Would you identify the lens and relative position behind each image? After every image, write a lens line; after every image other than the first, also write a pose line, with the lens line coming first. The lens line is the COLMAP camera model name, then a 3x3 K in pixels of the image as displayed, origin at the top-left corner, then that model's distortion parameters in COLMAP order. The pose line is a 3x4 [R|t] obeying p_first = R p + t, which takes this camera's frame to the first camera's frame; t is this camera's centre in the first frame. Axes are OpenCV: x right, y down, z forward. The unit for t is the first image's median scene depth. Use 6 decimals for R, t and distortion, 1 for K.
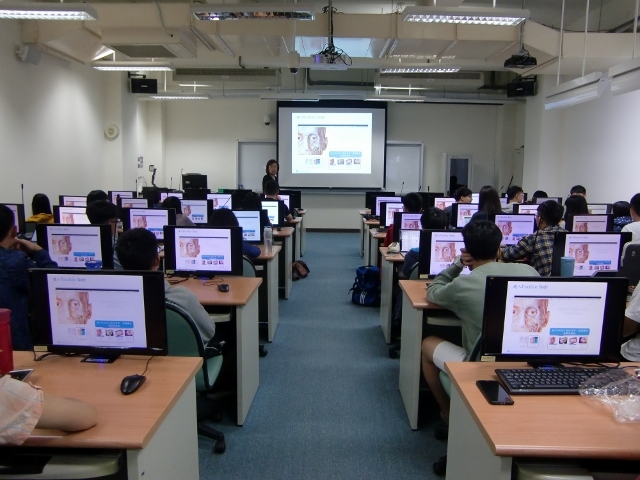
lens RADIAL K [[496.3, 0, 321.6], [0, 496.3, 224.5], [0, 0, 1]] dist [-0.111801, 0.090516]
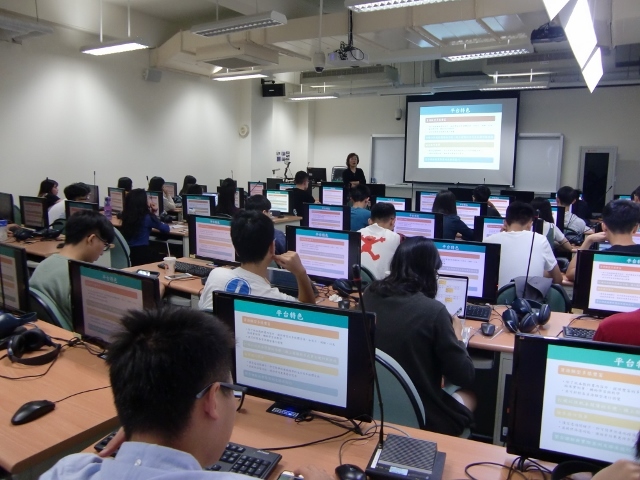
lens RADIAL K [[495.2, 0, 320.8], [0, 495.2, 223.3], [0, 0, 1]] dist [-0.112006, 0.090842]
pose [[0.856577, 0.065760, -0.511812, 0.348779], [-0.063014, 0.997754, 0.022734, -0.003006], [0.512157, 0.012778, 0.858797, 0.061234]]
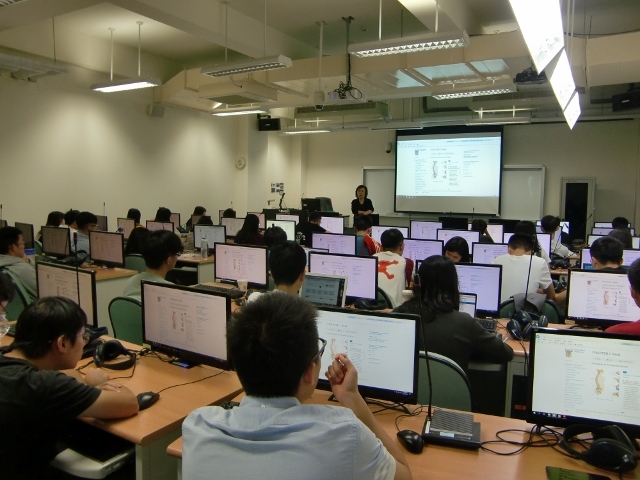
lens RADIAL K [[495.2, 0, 320.8], [0, 495.2, 223.3], [0, 0, 1]] dist [-0.112006, 0.090842]
pose [[0.873532, 0.029565, -0.485868, 0.346023], [-0.056142, 0.997612, -0.040232, 0.000730], [0.483518, 0.062421, 0.873106, 0.013769]]
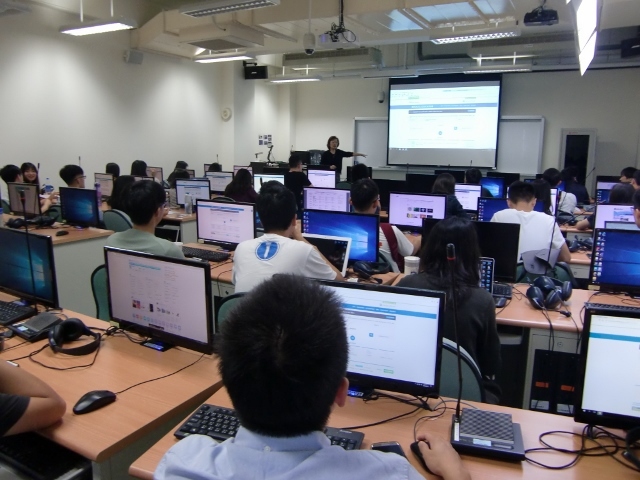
lens RADIAL K [[496.3, 0, 321.6], [0, 496.3, 224.5], [0, 0, 1]] dist [-0.111801, 0.090516]
pose [[0.885248, 0.070330, -0.459771, 0.323916], [-0.050985, 0.997218, 0.054375, -0.000806], [0.462316, -0.024693, 0.886372, 0.046182]]
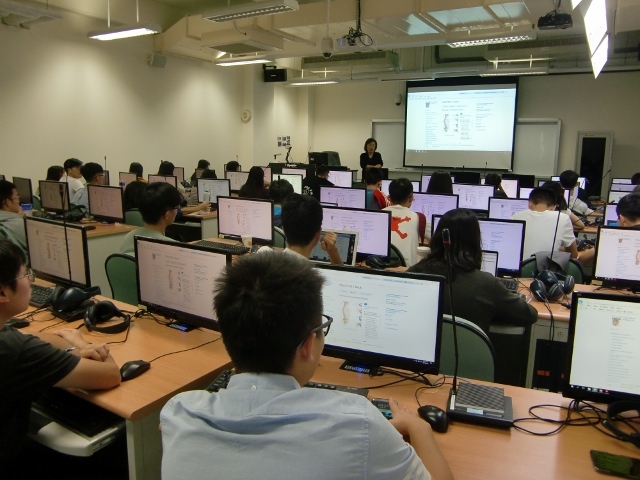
lens RADIAL K [[495.2, 0, 320.8], [0, 495.2, 223.3], [0, 0, 1]] dist [-0.112006, 0.090842]
pose [[0.866811, 0.075417, -0.492900, 0.333341], [-0.058414, 0.997048, 0.049828, 0.002406], [0.495203, -0.014399, 0.868658, 0.033426]]
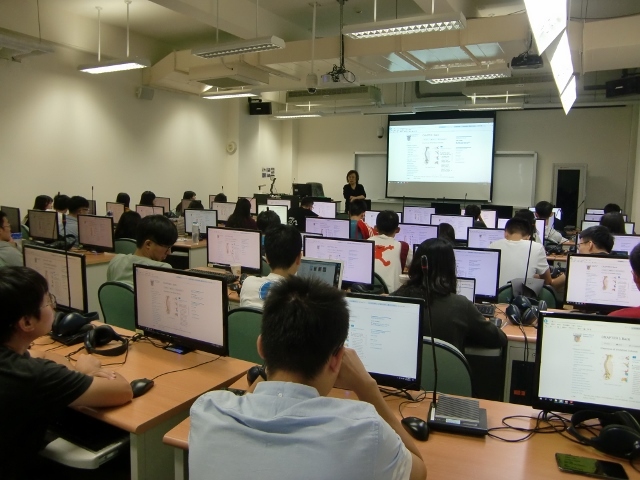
lens RADIAL K [[495.2, 0, 320.8], [0, 495.2, 223.3], [0, 0, 1]] dist [-0.112006, 0.090842]
pose [[0.883481, 0.045951, -0.466208, 0.338889], [-0.059094, 0.998160, -0.013605, 0.002742], [0.464725, 0.039570, 0.884571, 0.018017]]
